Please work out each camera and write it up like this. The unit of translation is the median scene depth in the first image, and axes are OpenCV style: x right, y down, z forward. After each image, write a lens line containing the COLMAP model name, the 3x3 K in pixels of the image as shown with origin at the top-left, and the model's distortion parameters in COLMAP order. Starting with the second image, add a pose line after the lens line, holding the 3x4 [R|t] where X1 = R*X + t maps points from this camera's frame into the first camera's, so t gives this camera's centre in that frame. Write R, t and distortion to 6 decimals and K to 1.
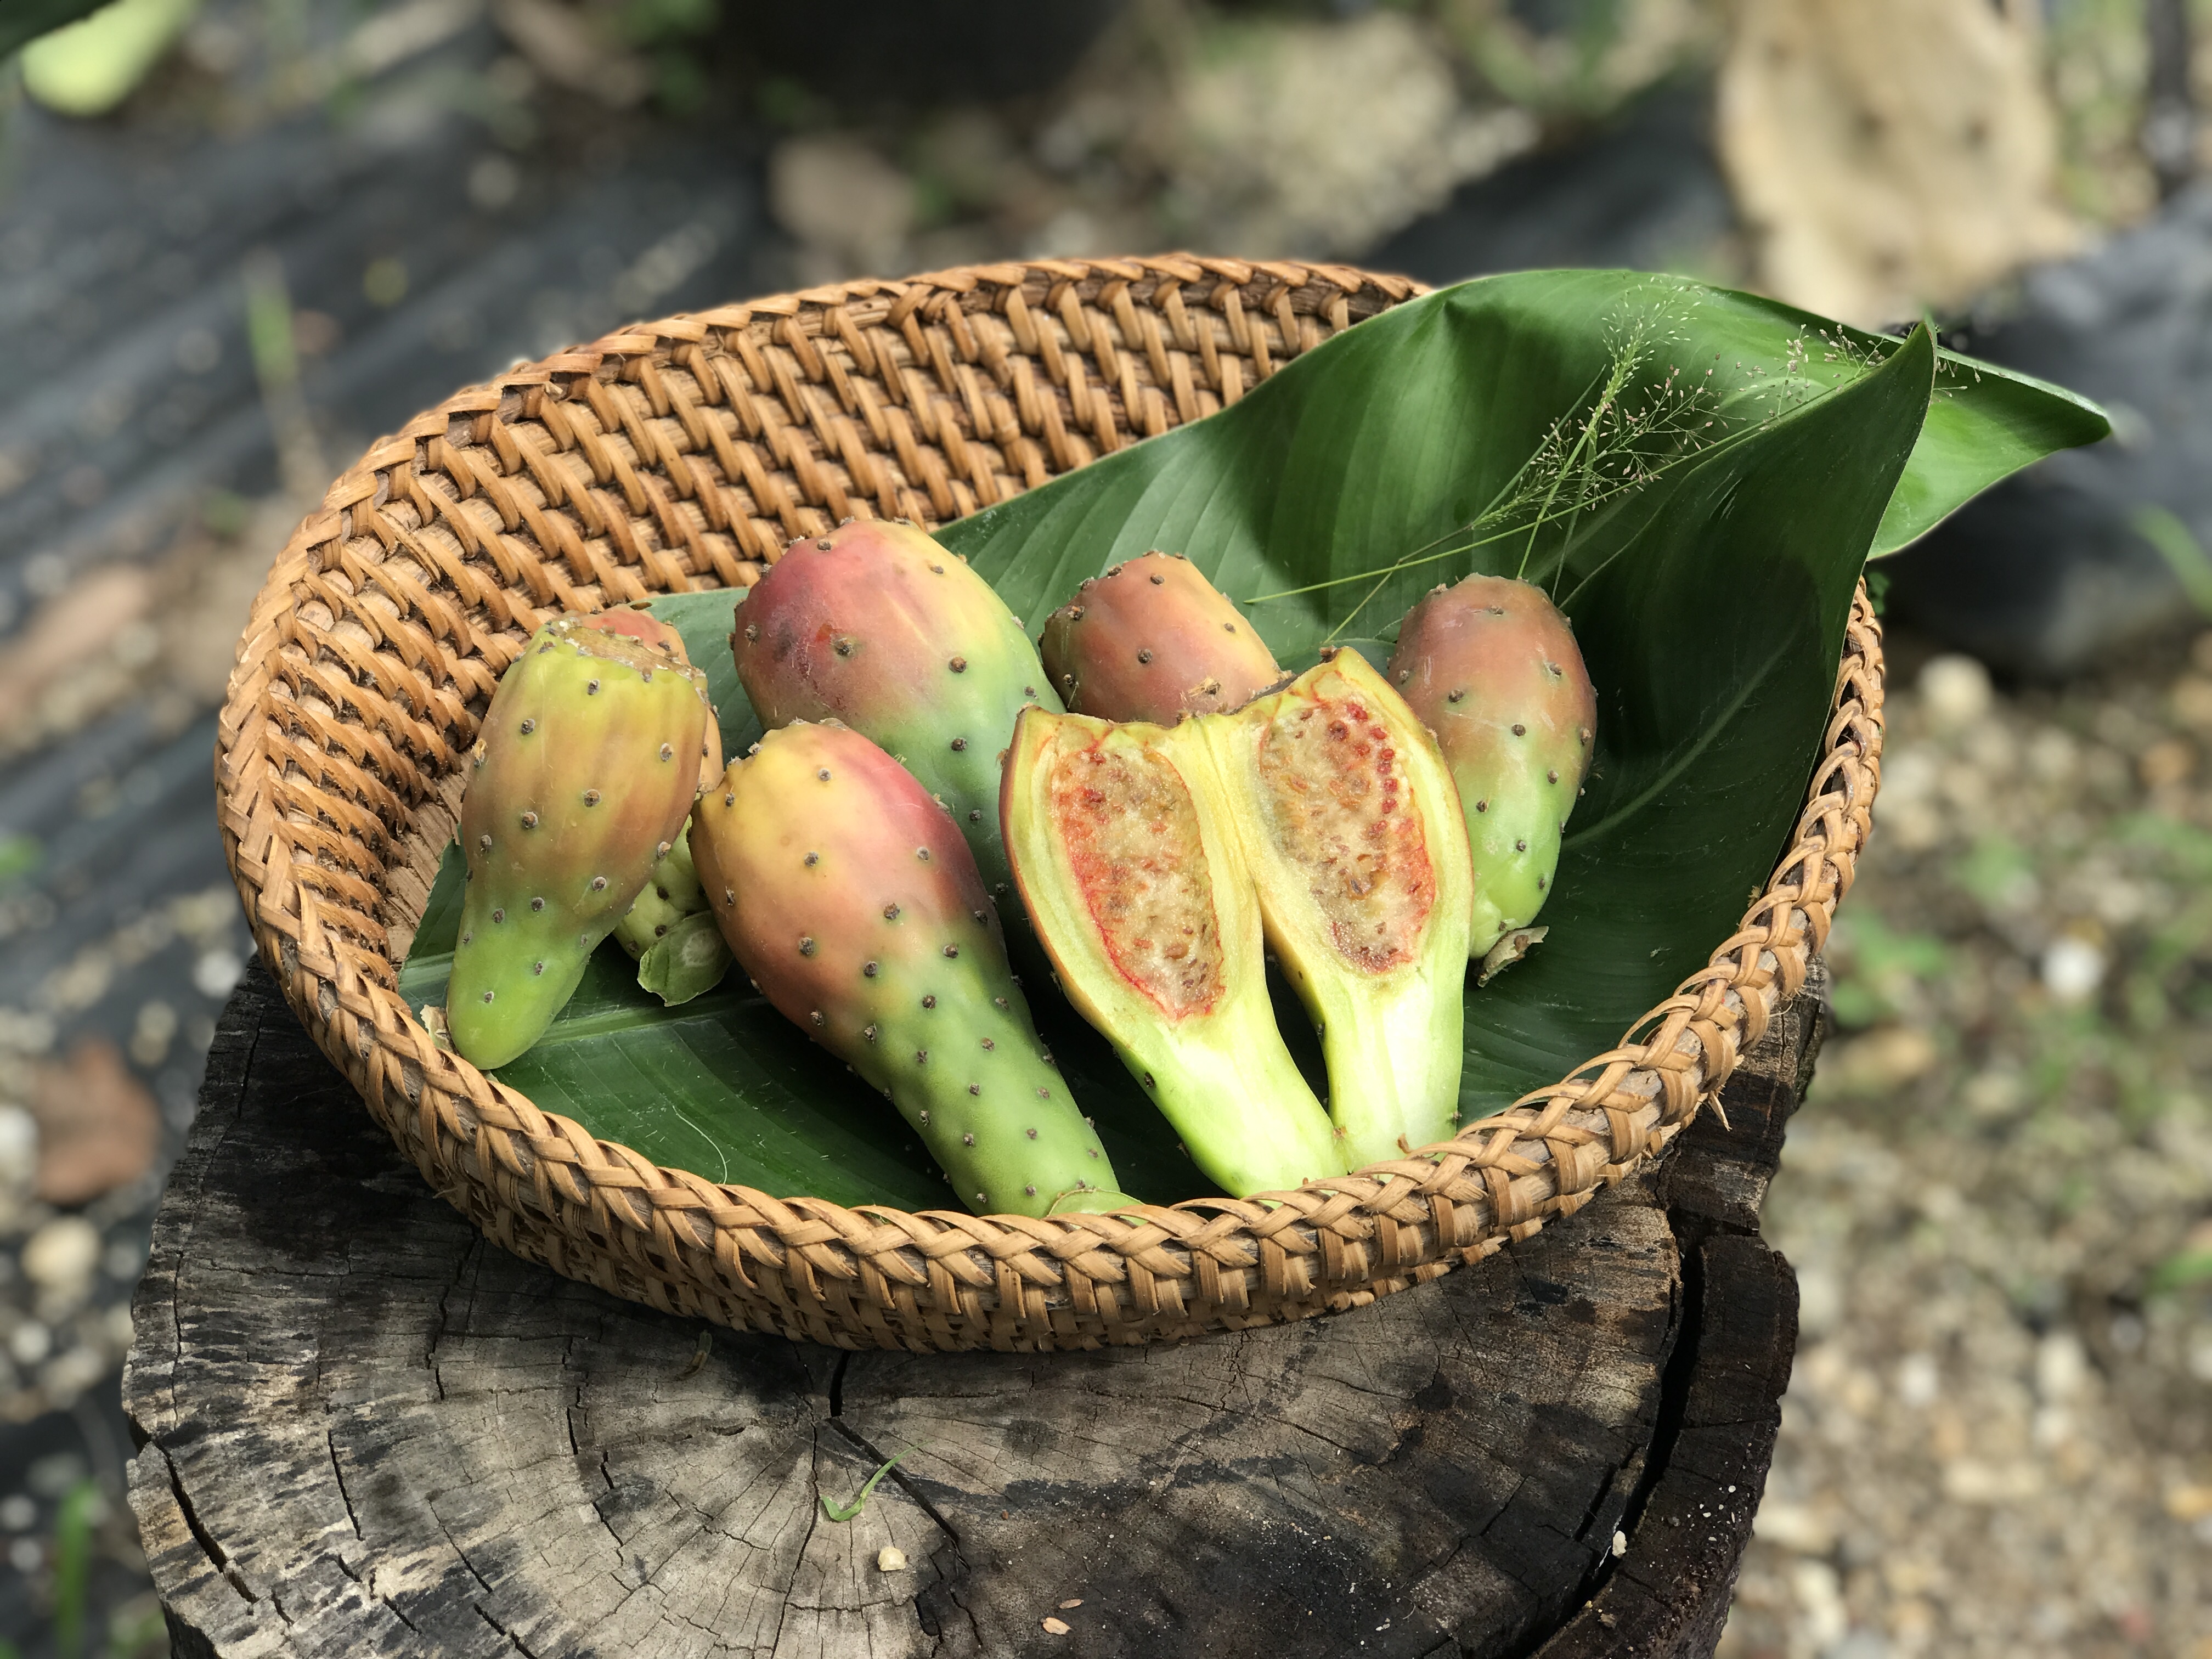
lens RADIAL K [[3660.1, 0, 1106.0], [0, 3660.1, 829.5], [0, 0, 1]] dist [-0.871707, 10.480649]
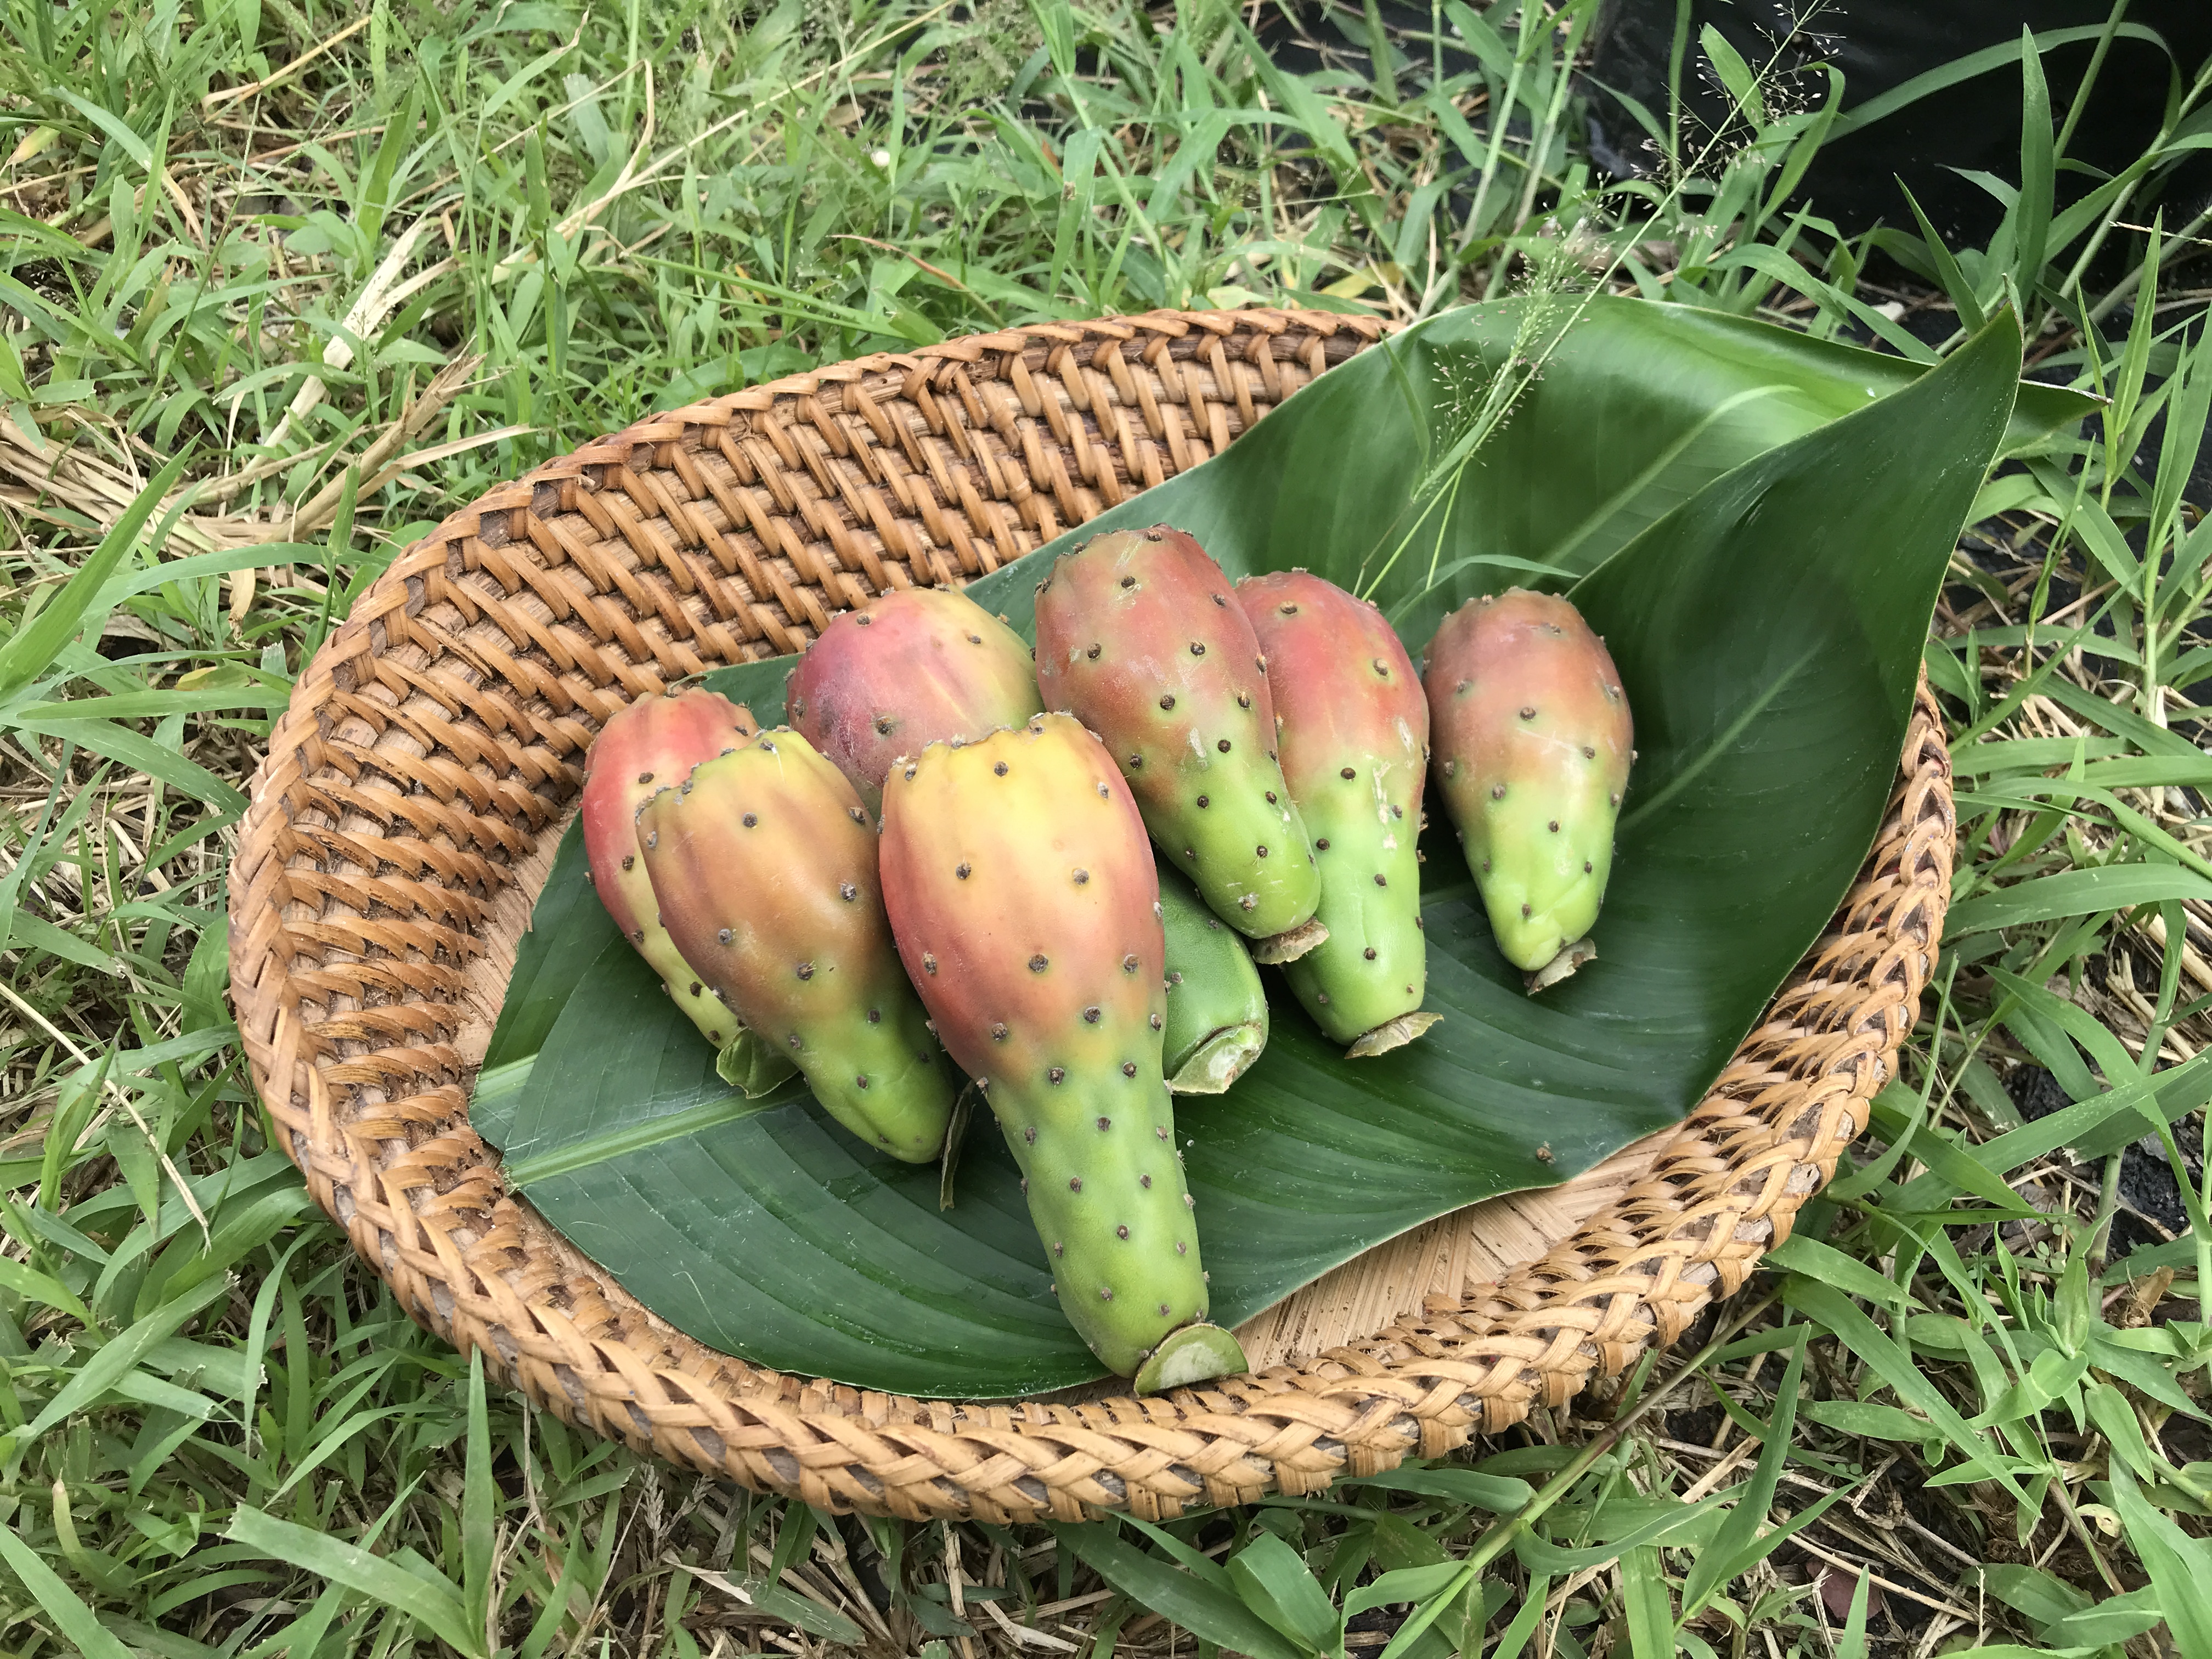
lens RADIAL K [[1820.5, 0, 1106.0], [0, 1820.5, 829.5], [0, 0, 1]] dist [0.002771, -0.183425]
pose [[0.996102, -0.081285, 0.034269, -0.029247], [0.077918, 0.992870, 0.090213, -0.056094], [-0.041357, -0.087191, 0.995333, 0.445490]]
